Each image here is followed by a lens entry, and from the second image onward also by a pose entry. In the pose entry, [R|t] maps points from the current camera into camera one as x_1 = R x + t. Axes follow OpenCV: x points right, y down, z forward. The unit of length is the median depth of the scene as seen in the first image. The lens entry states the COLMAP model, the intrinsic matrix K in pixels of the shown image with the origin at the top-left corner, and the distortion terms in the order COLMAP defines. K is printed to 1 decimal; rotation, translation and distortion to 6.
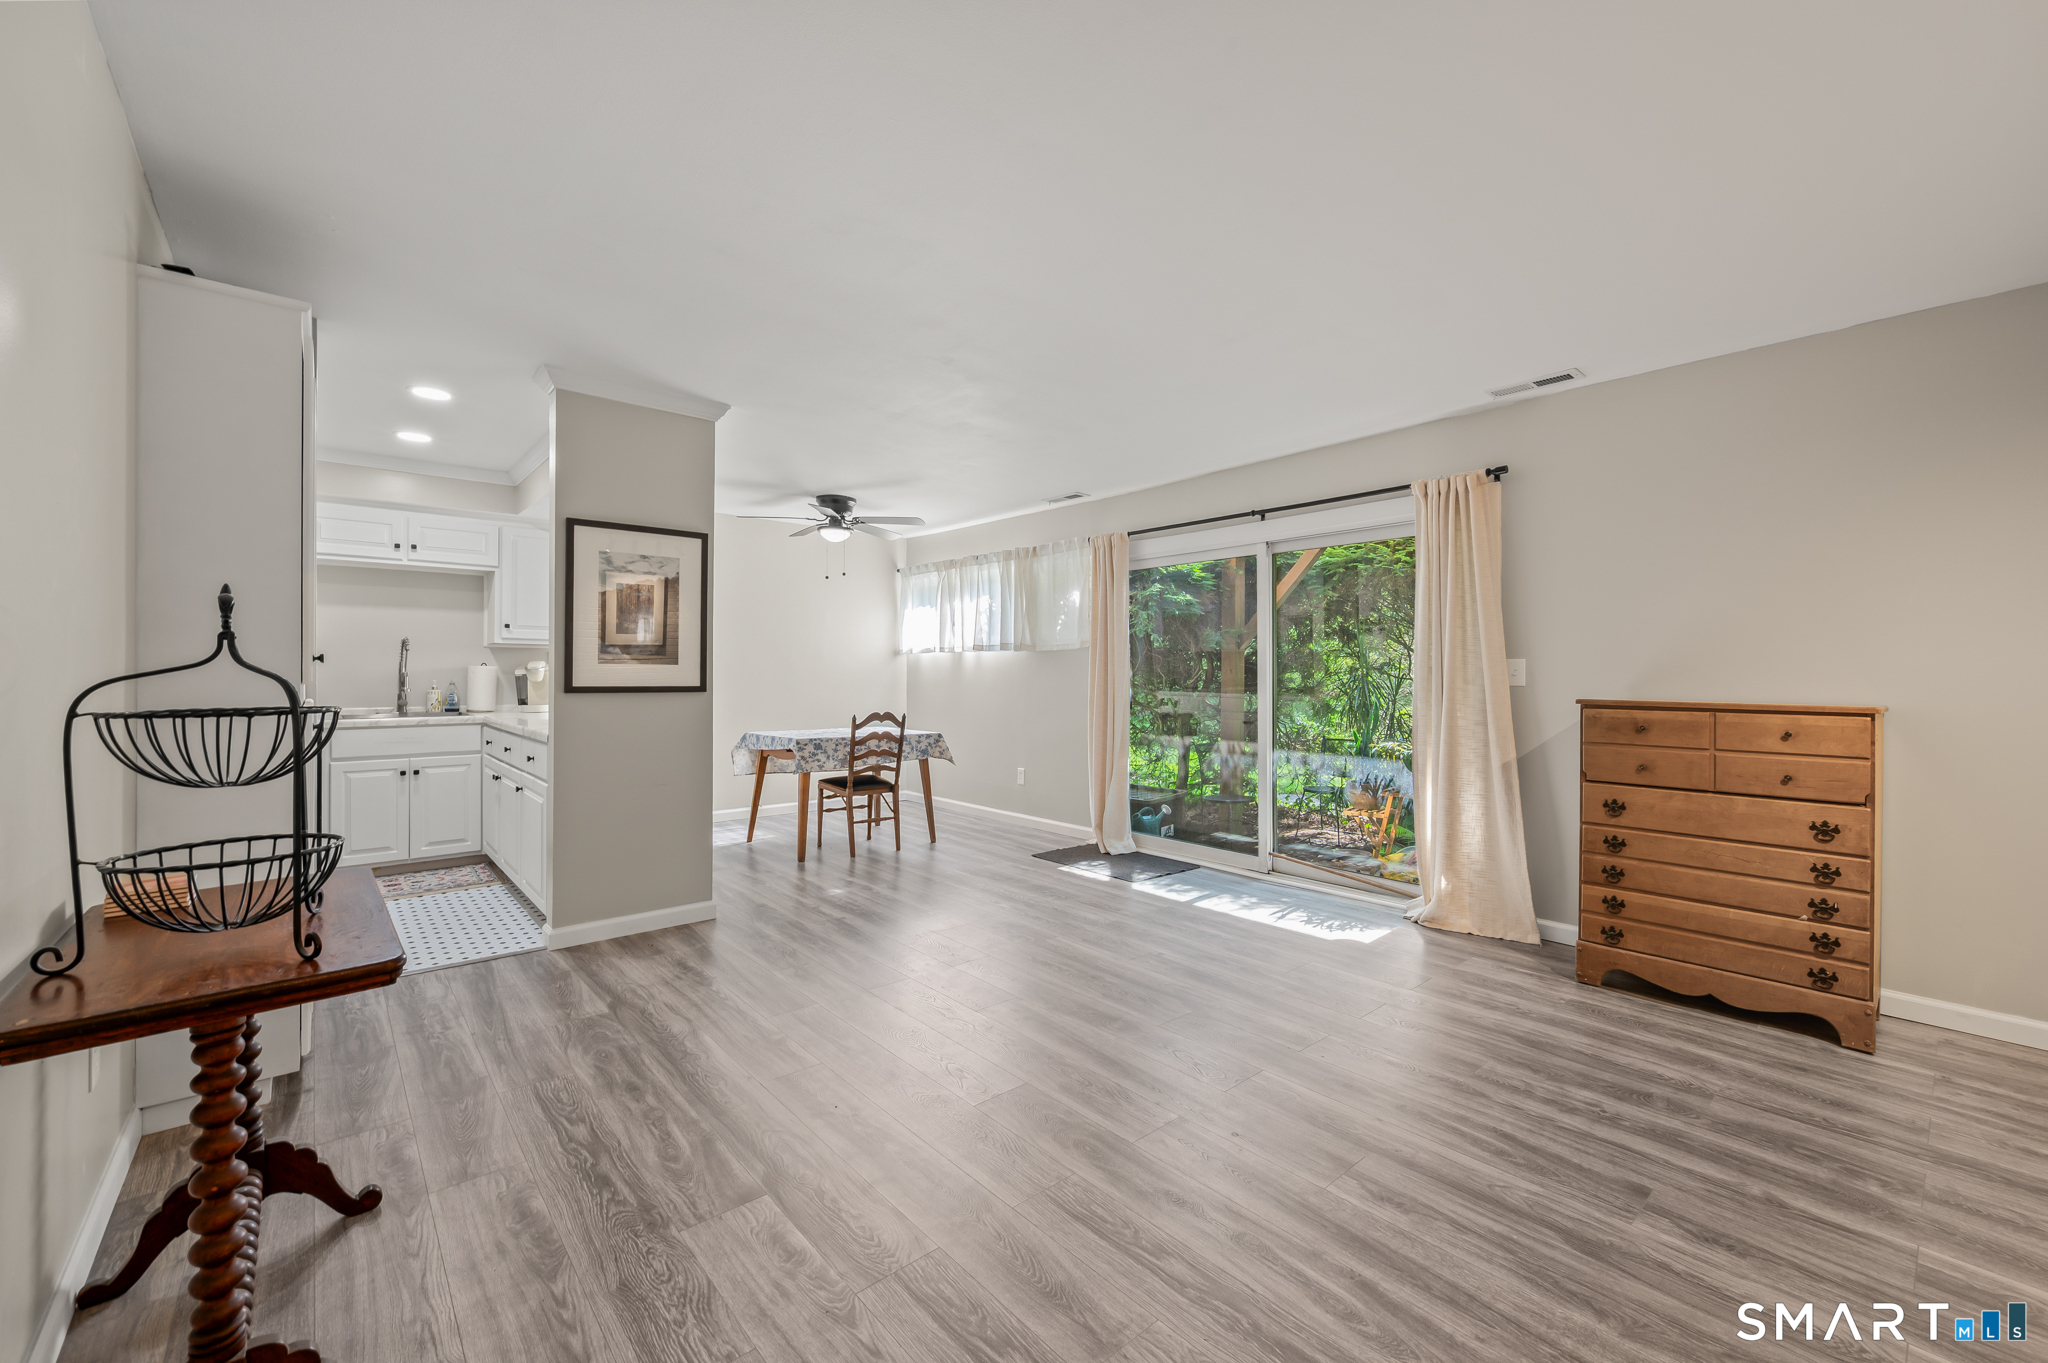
lens RADIAL K [[817.2, 0, 1053.5], [0, 817.2, 675.9], [0, 0, 1]] dist [-0.005855, 0.000570]
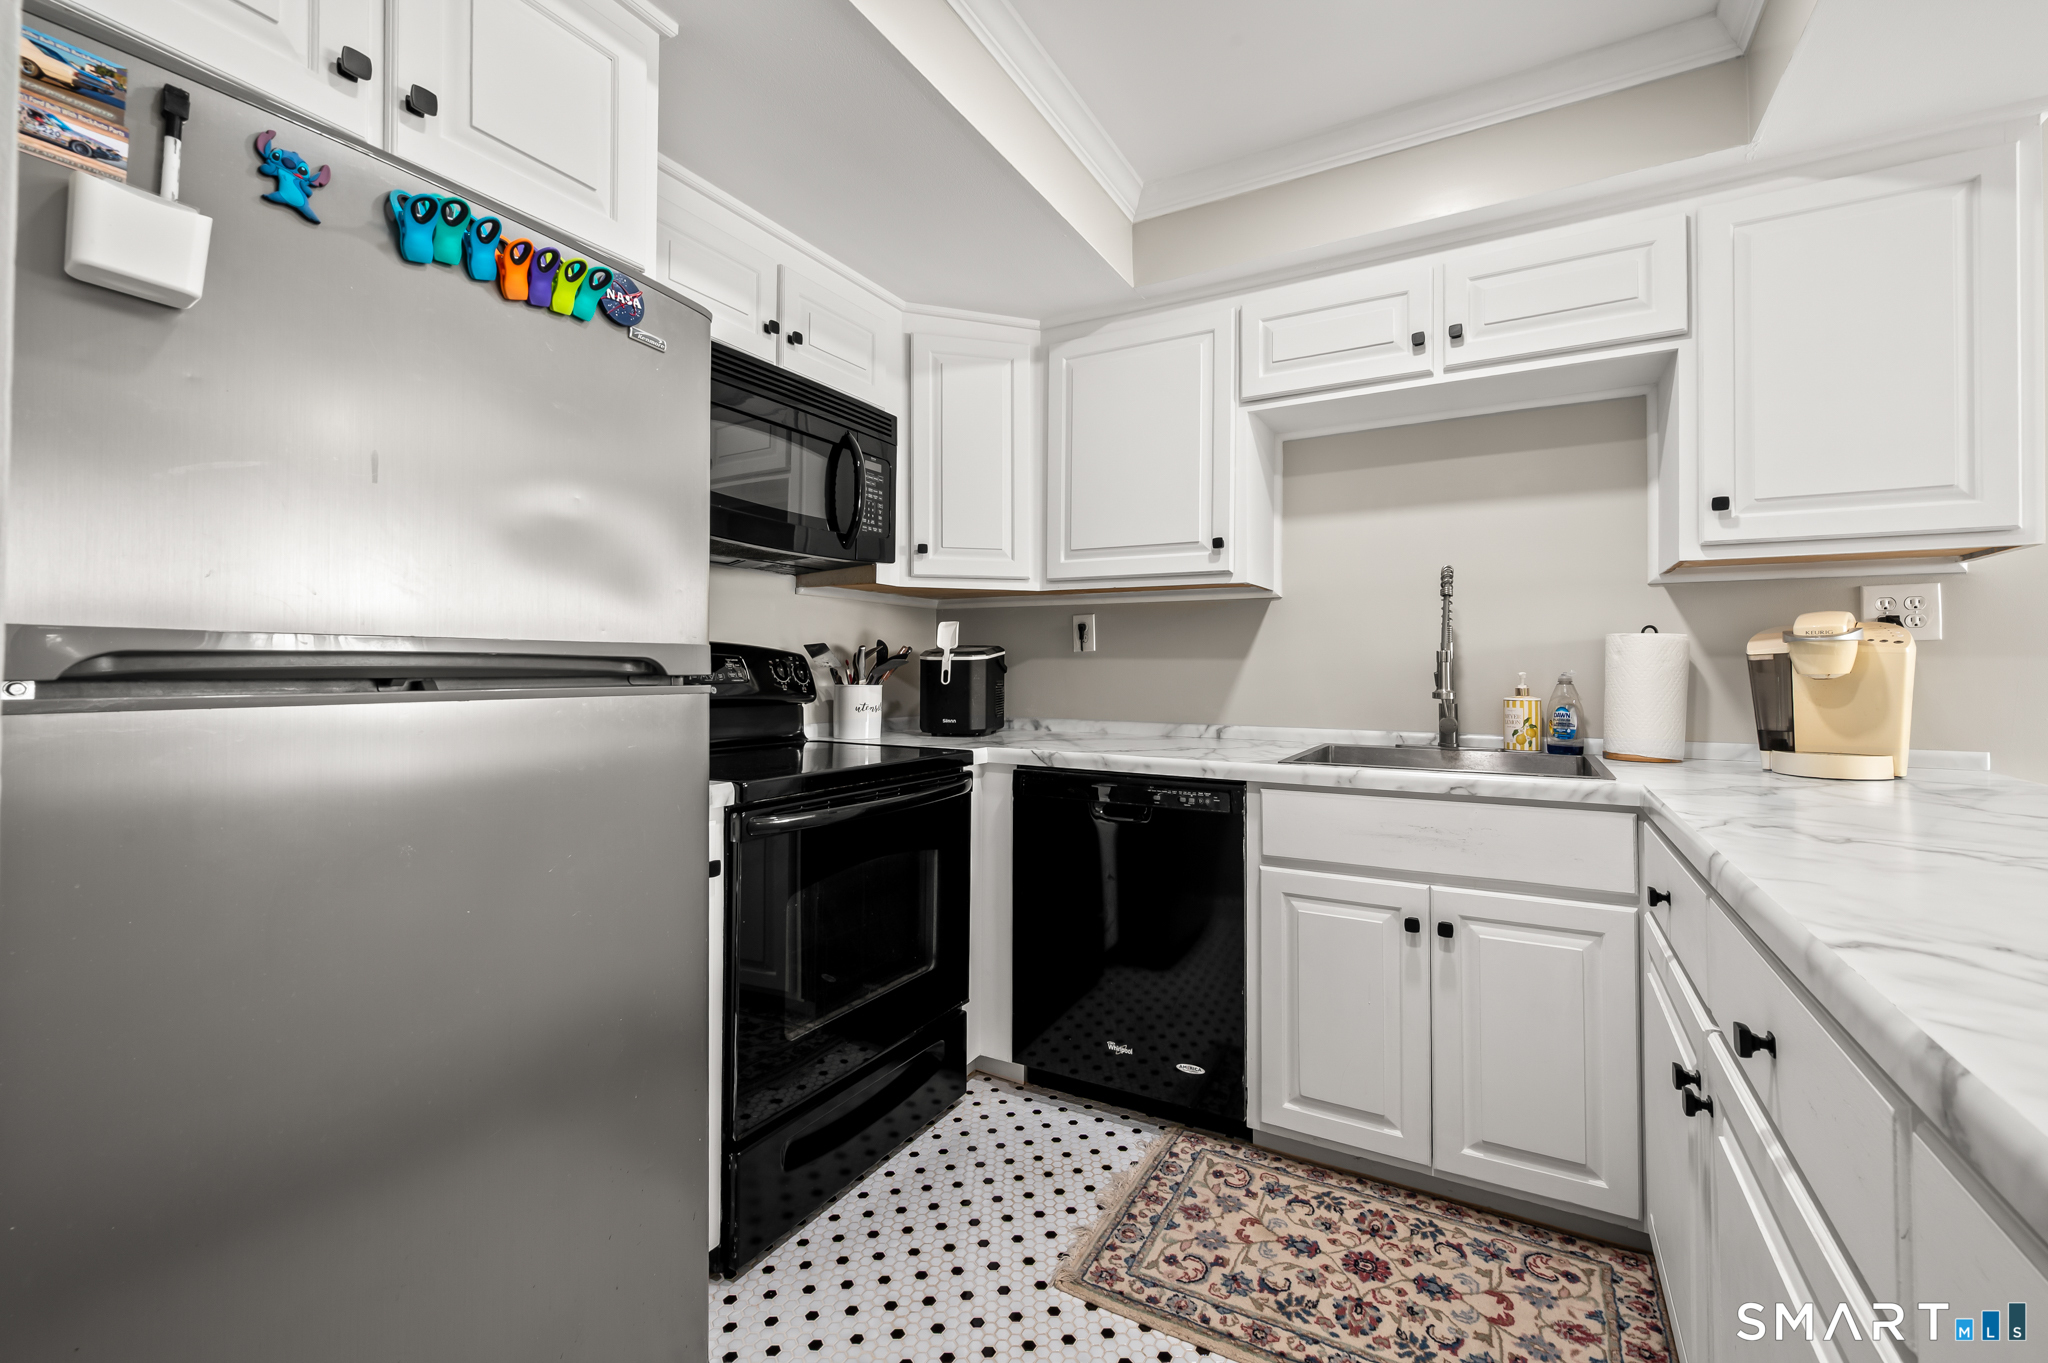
lens RADIAL K [[817.2, 0, 1016.5], [0, 817.2, 655.0], [0, 0, 1]] dist [-0.005855, 0.000570]
pose [[0.293477, -0.020341, -0.955750, -0.432263], [-0.007809, 0.999689, -0.023674, 0.008209], [0.955934, 0.014411, 0.293227, 0.622136]]
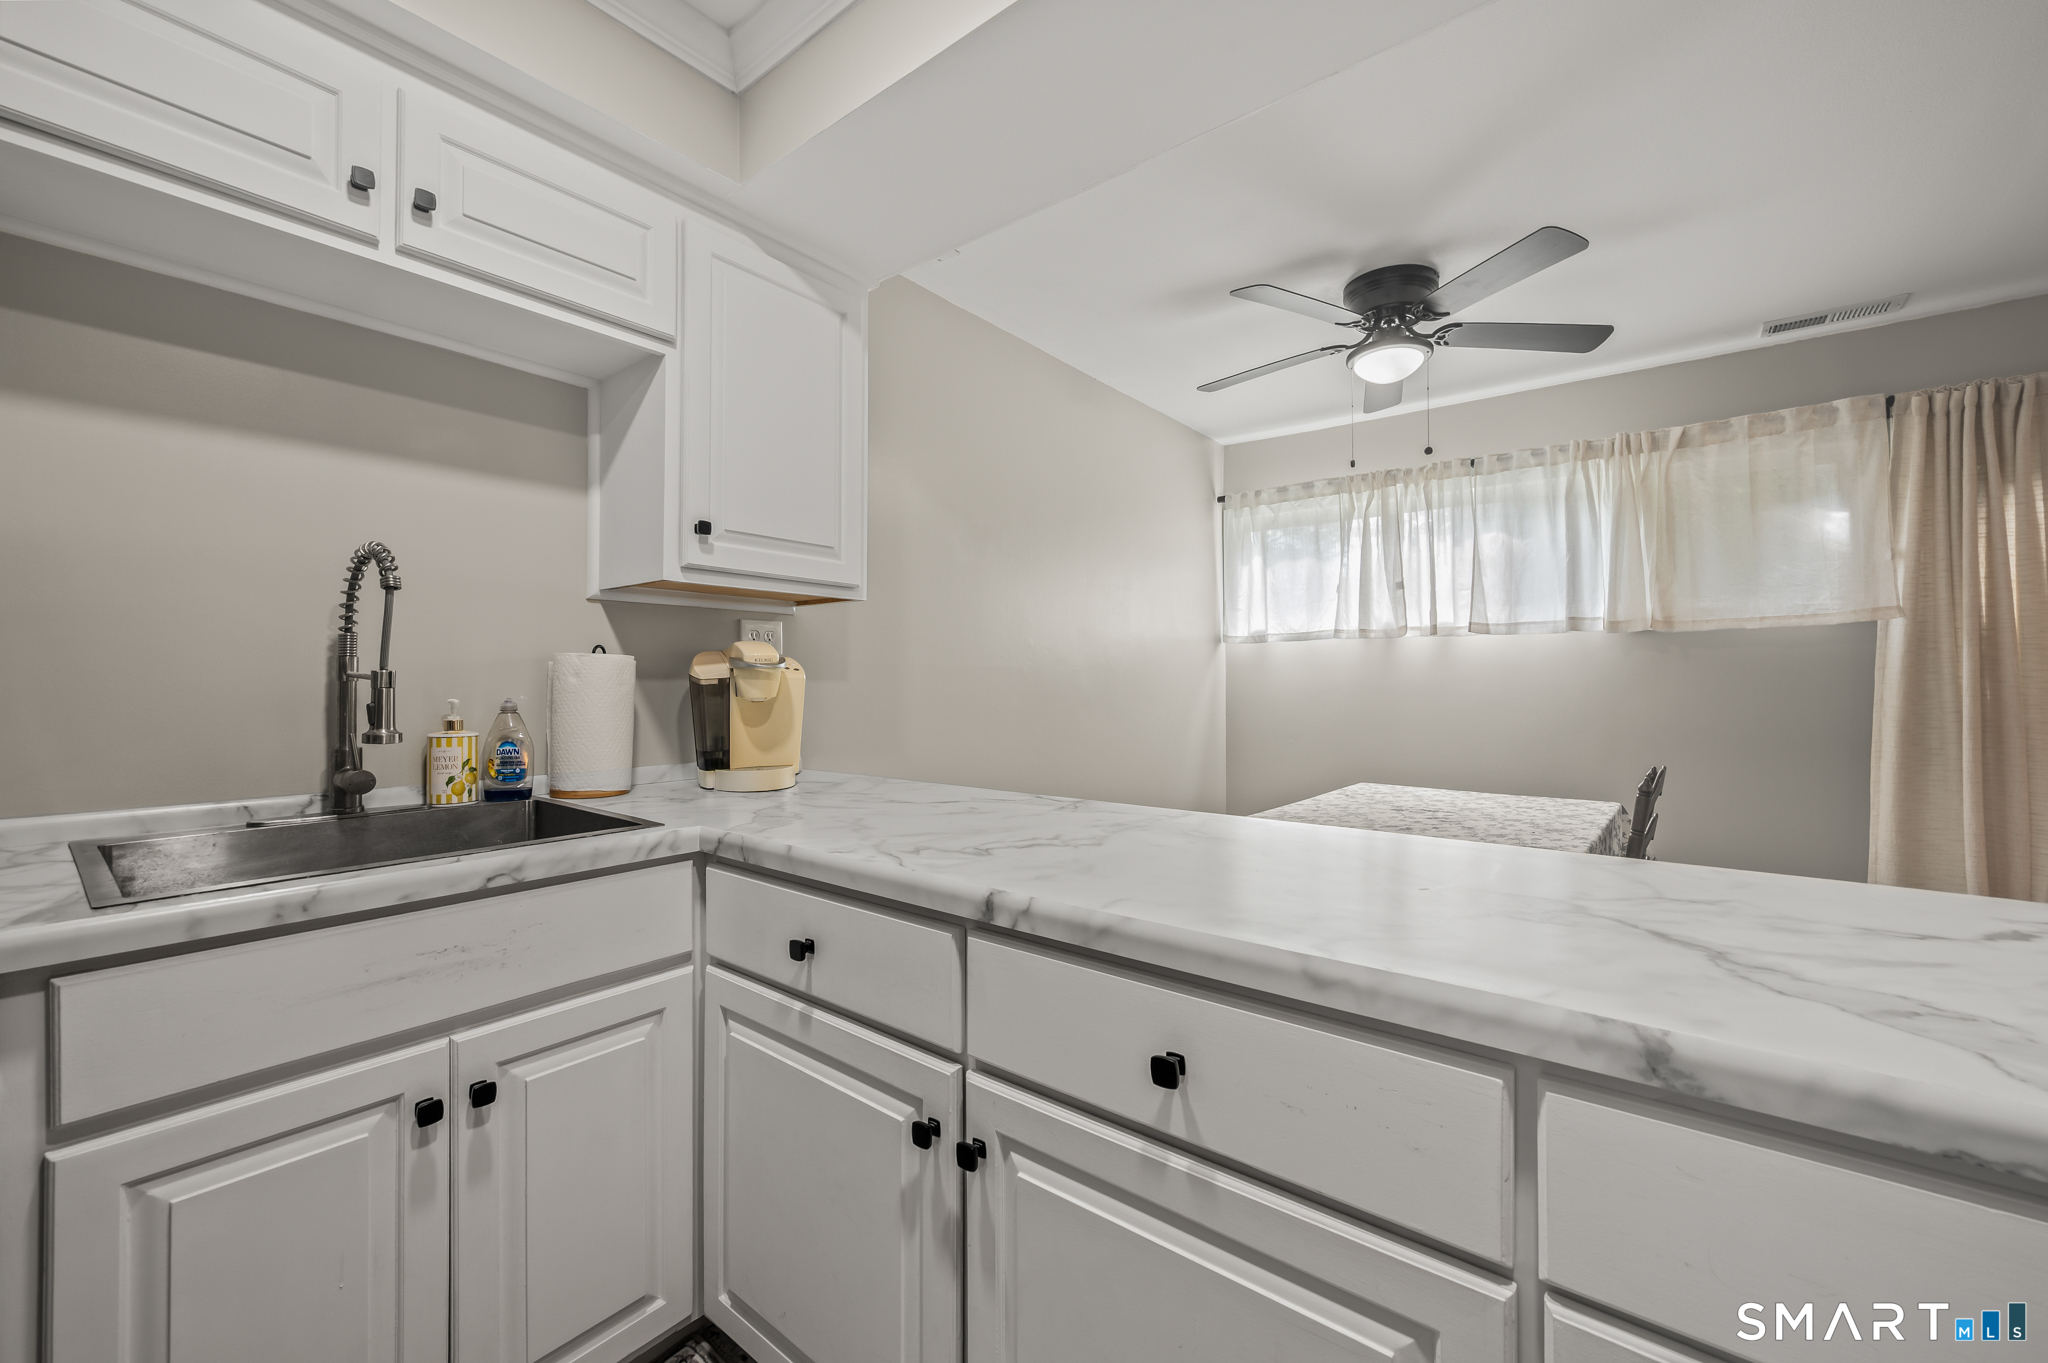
lens RADIAL K [[817.2, 0, 1032.1], [0, 817.2, 673.9], [0, 0, 1]] dist [-0.005855, 0.000570]
pose [[0.987224, -0.002108, 0.159322, -0.575477], [0.004419, 0.999890, -0.014155, 0.001451], [-0.159275, 0.014678, 0.987125, 0.643272]]
